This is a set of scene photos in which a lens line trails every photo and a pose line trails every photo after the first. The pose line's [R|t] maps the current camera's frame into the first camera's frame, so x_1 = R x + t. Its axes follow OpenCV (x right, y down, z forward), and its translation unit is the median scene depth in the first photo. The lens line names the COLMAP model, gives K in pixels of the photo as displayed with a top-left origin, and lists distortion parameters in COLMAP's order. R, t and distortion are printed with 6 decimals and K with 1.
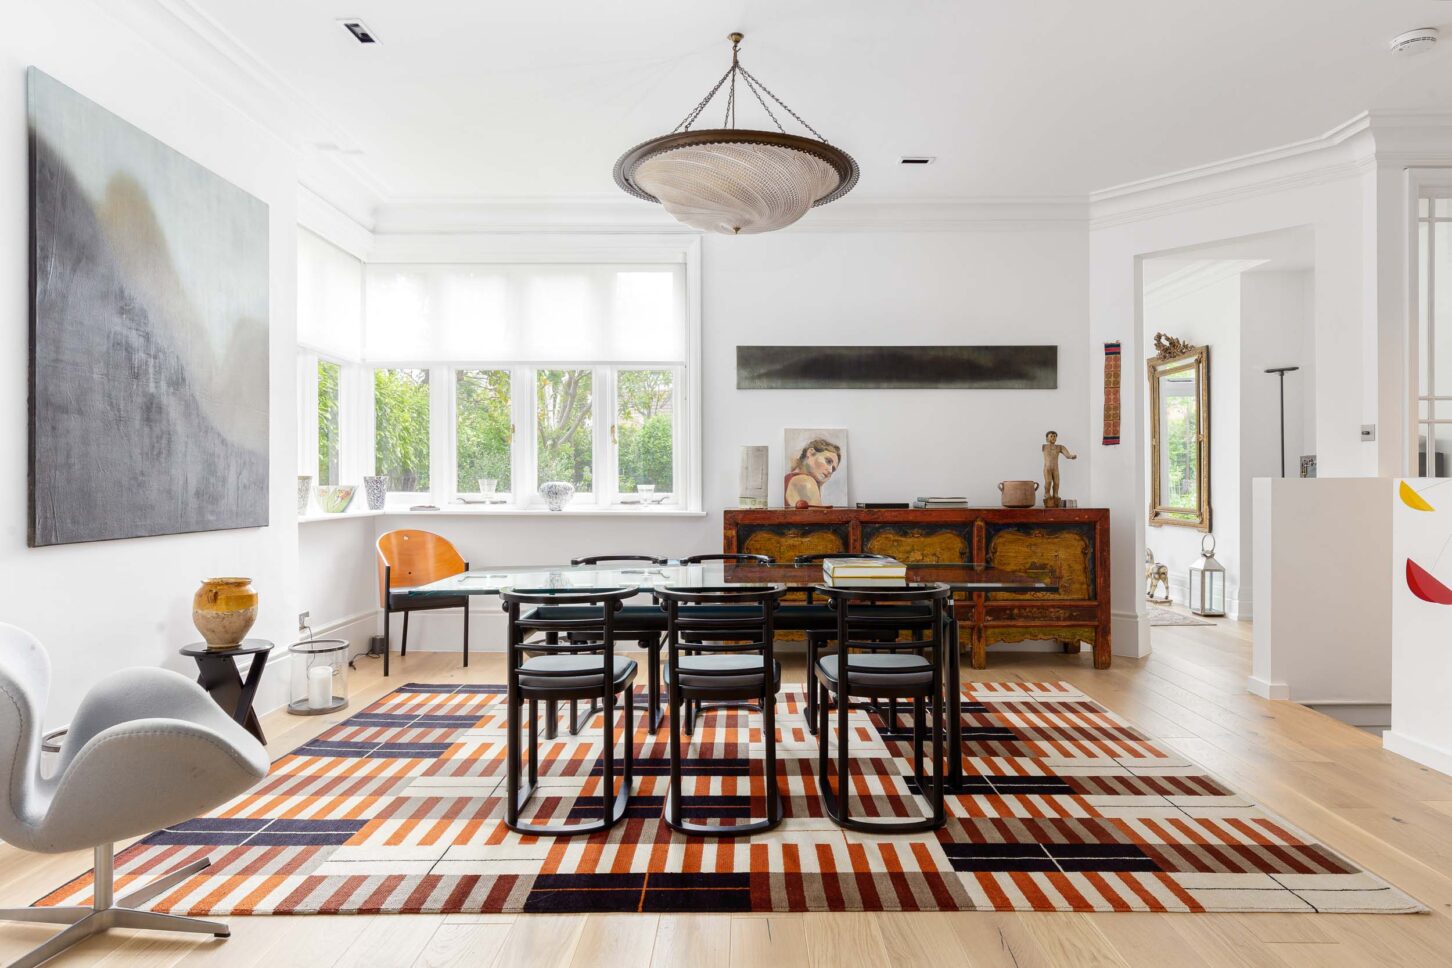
lens RADIAL K [[854.1, 0, 760.6], [0, 854.1, 474.7], [0, 0, 1]] dist [0.016214, -0.001251]
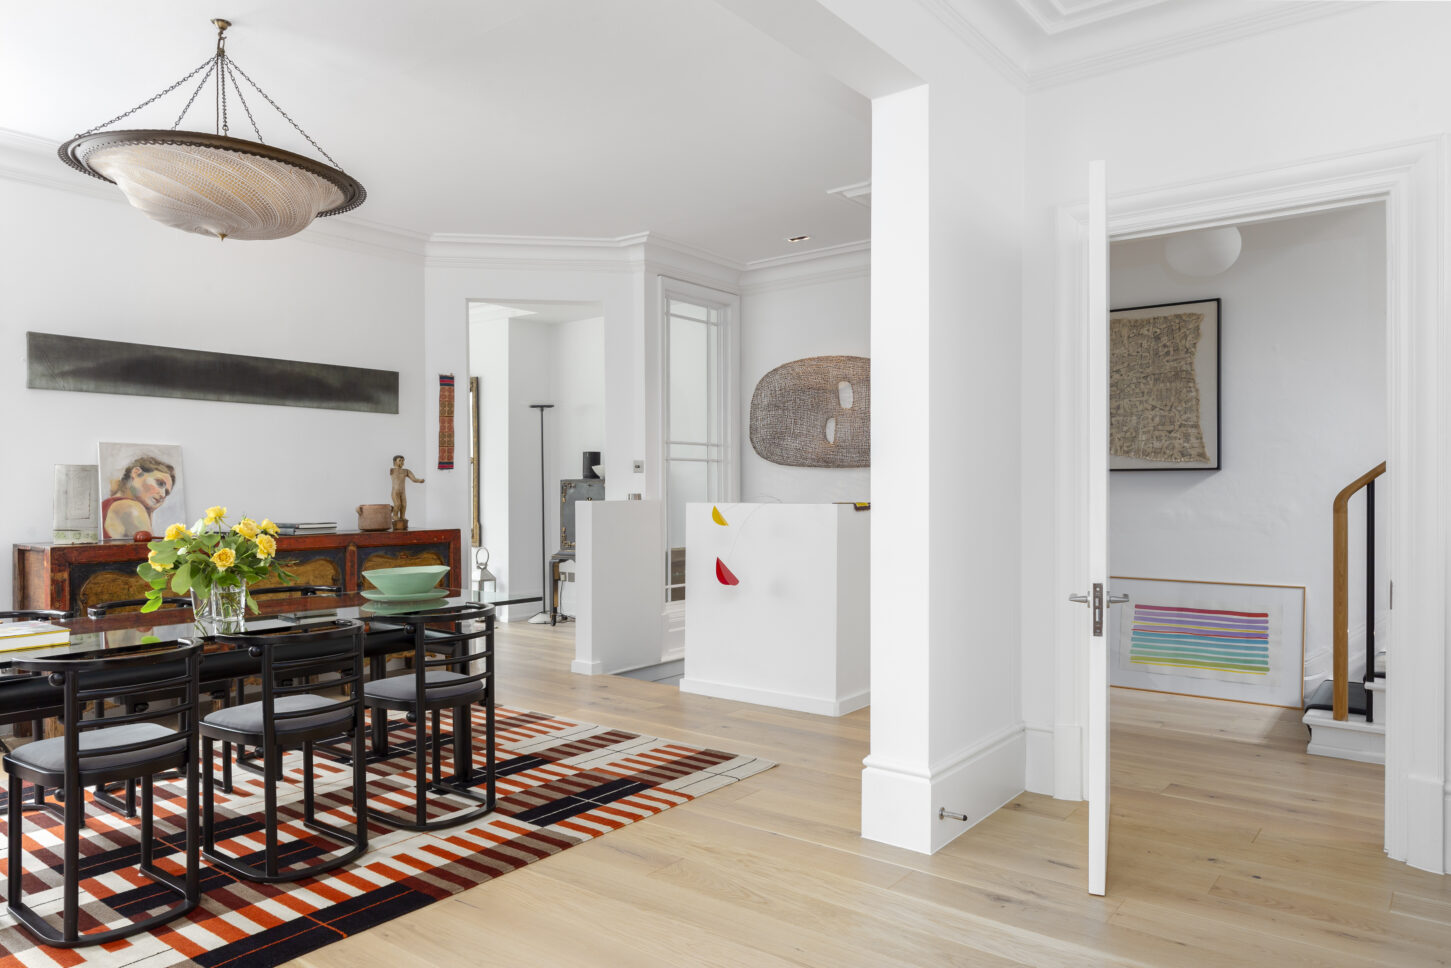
lens RADIAL K [[1000.4, 0, 727.4], [0, 1000.4, 488.5], [0, 0, 1]] dist [0.020640, -0.000800]
pose [[0.606758, -0.000703, 0.794887, -0.404002], [-0.007693, 0.999948, 0.006757, -0.023538], [-0.794850, -0.010215, 0.606720, -0.052230]]
